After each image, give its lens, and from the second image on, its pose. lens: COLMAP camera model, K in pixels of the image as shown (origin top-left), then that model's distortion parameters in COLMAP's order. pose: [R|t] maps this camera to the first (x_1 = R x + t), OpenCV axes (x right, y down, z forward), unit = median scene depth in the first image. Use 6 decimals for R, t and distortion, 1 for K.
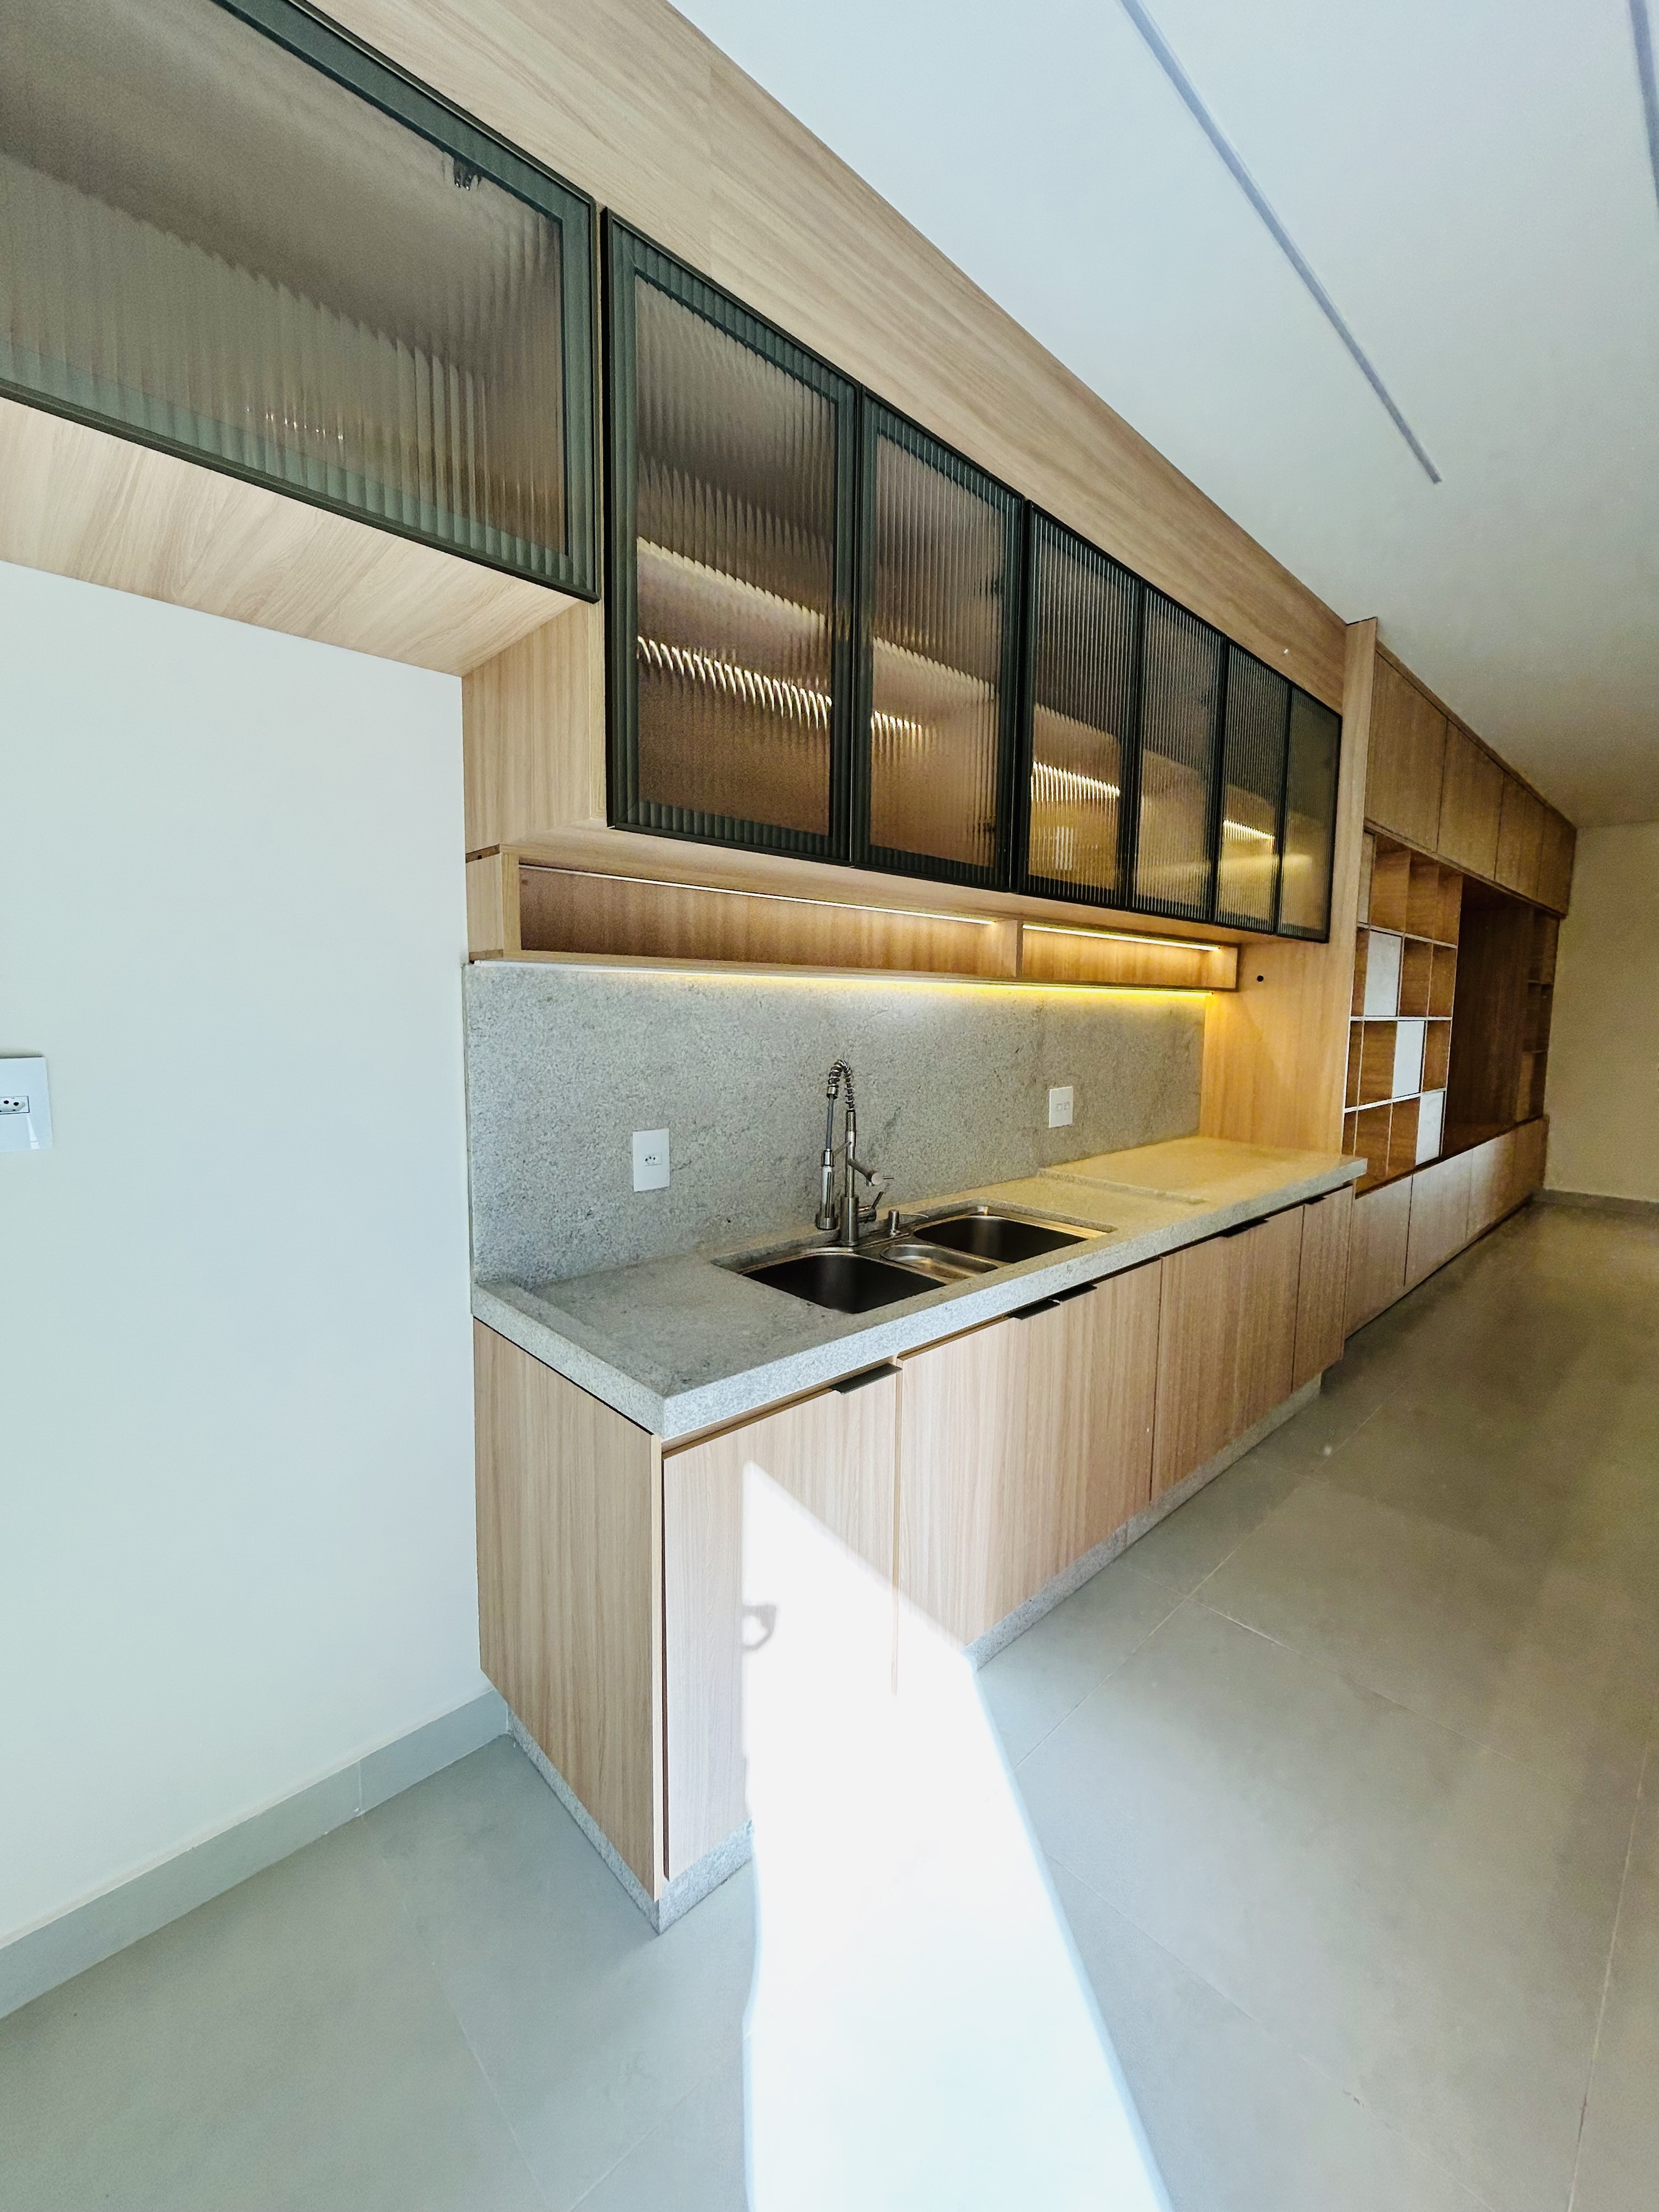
lens RADIAL K [[902.4, 0, 835.3], [0, 902.4, 1095.1], [0, 0, 1]] dist [0.001230, 0.000197]
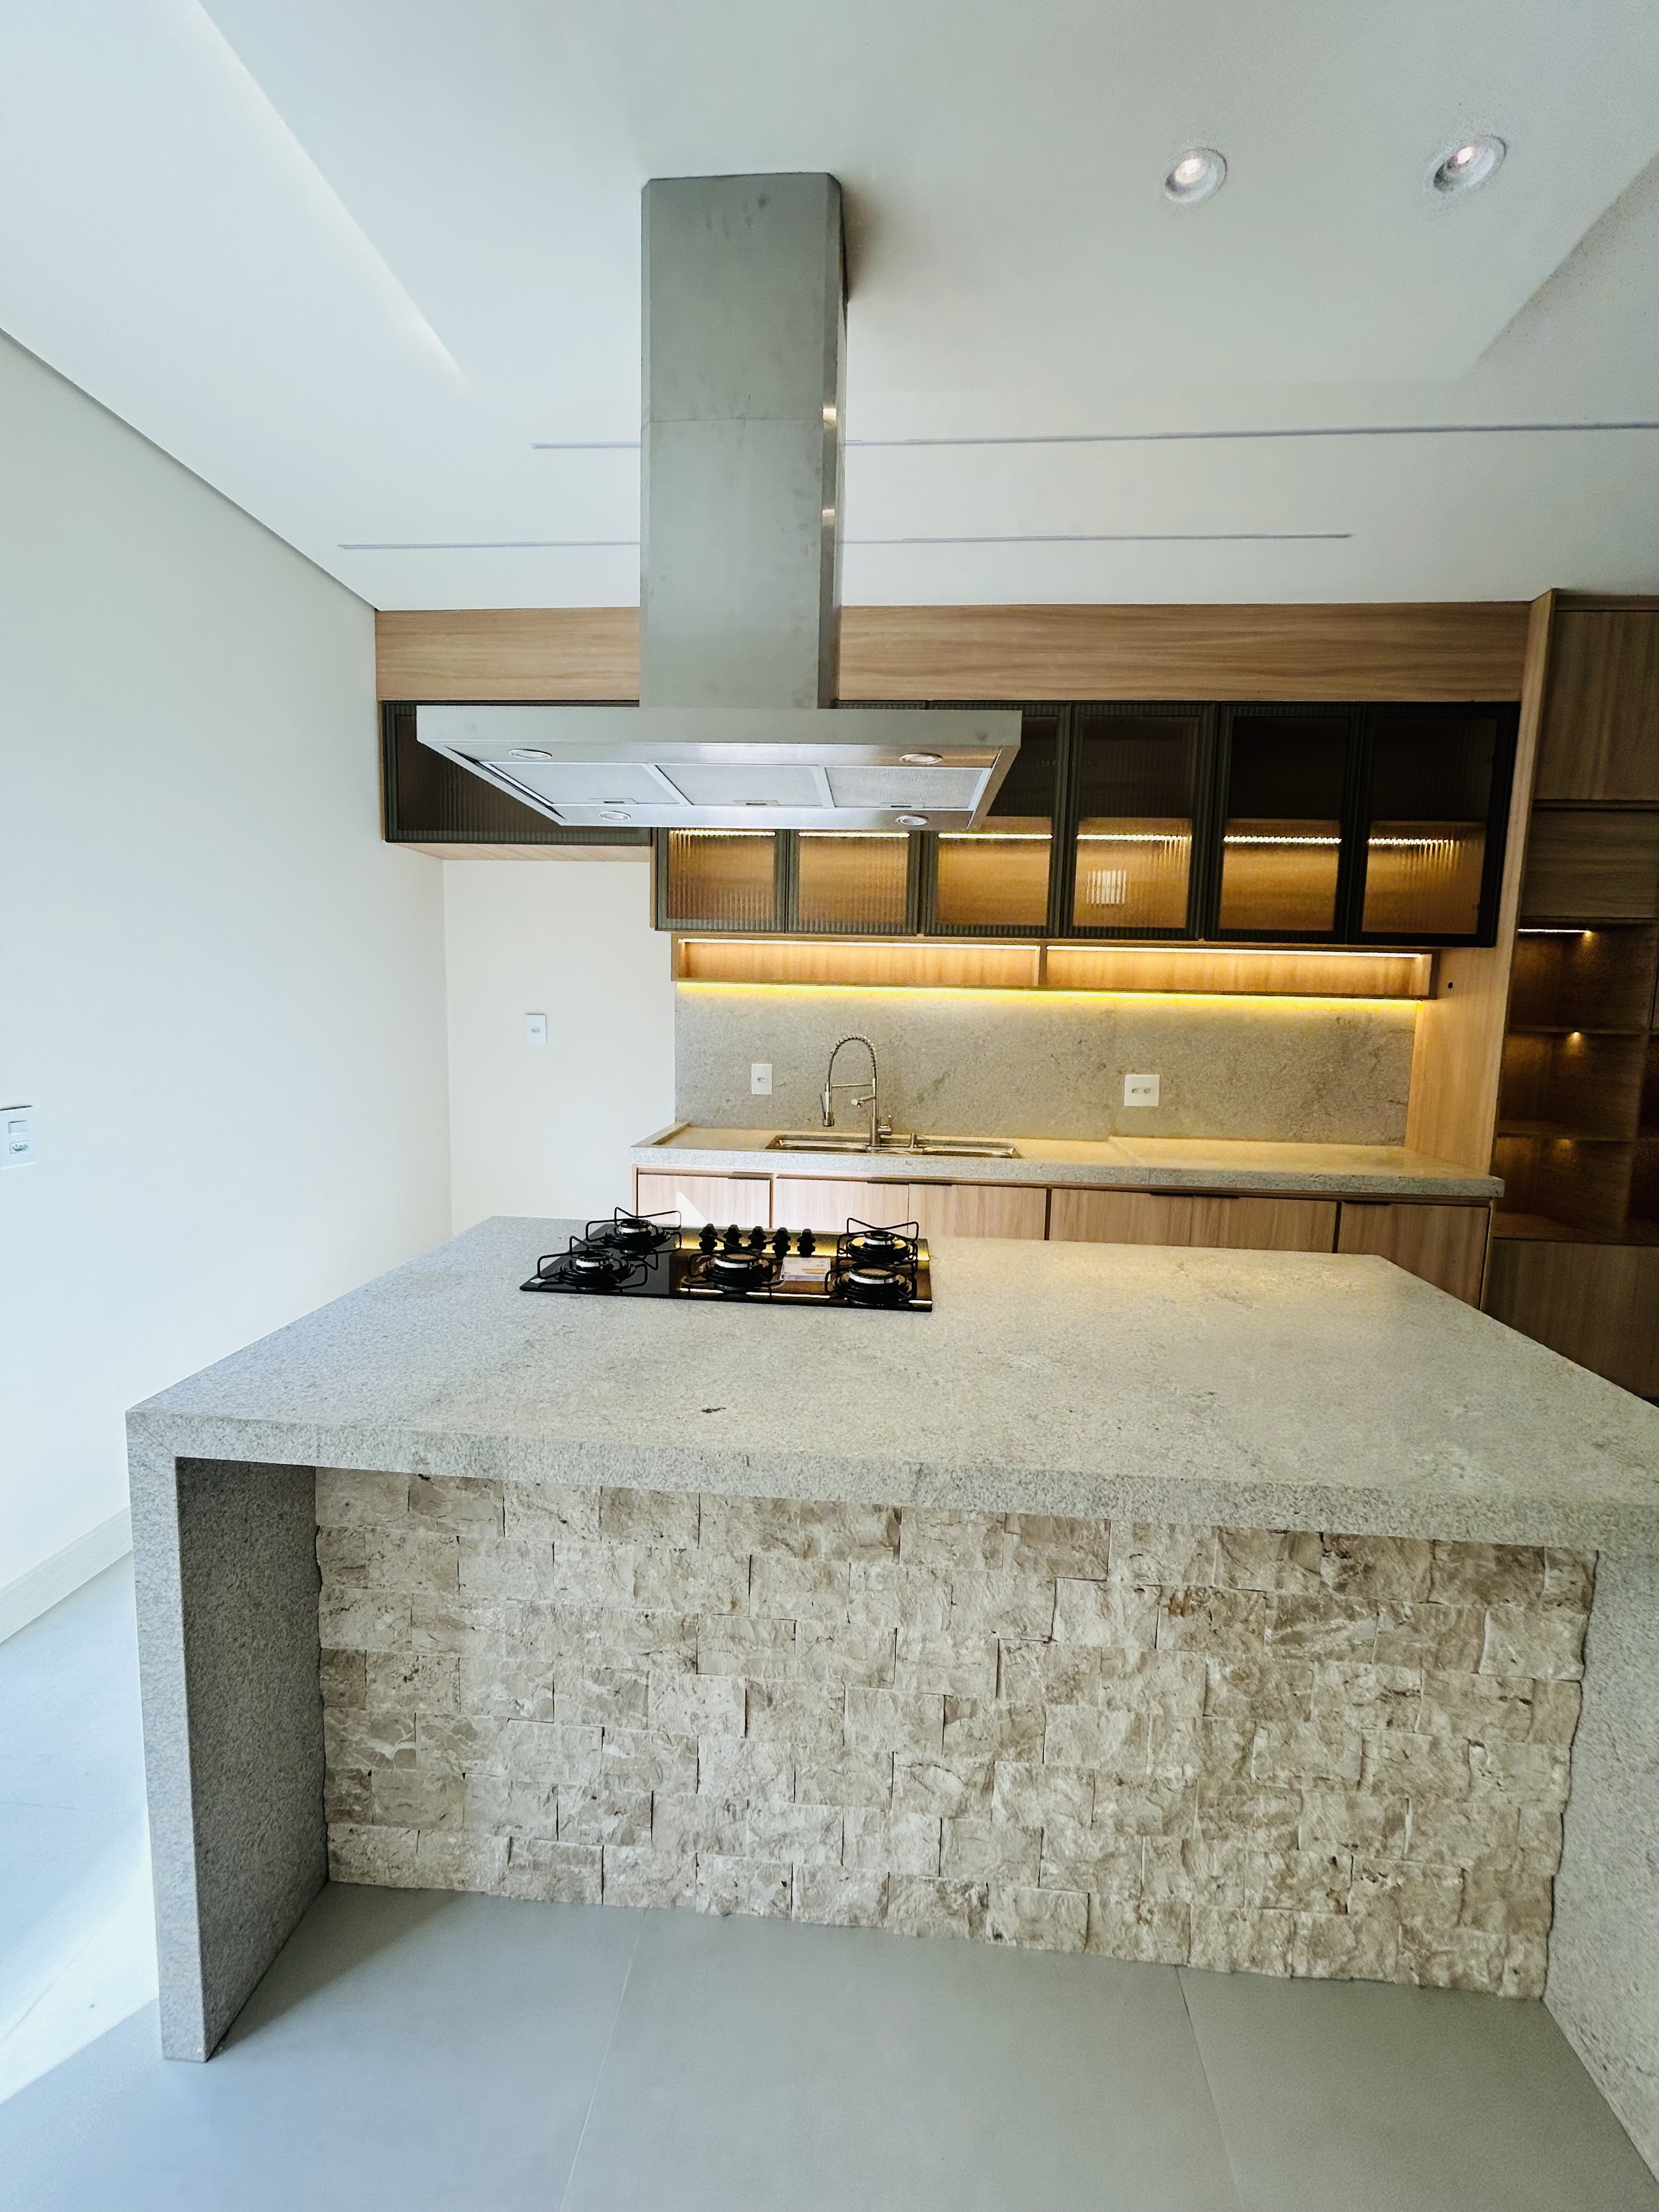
lens RADIAL K [[894.4, 0, 837.8], [0, 894.4, 1093.3], [0, 0, 1]] dist [-0.000323, 0.000233]
pose [[0.667187, 0.077447, -0.740853, 1.031003], [-0.091101, 0.995598, 0.022035, 0.032297], [0.739299, 0.052791, 0.671305, -0.155437]]
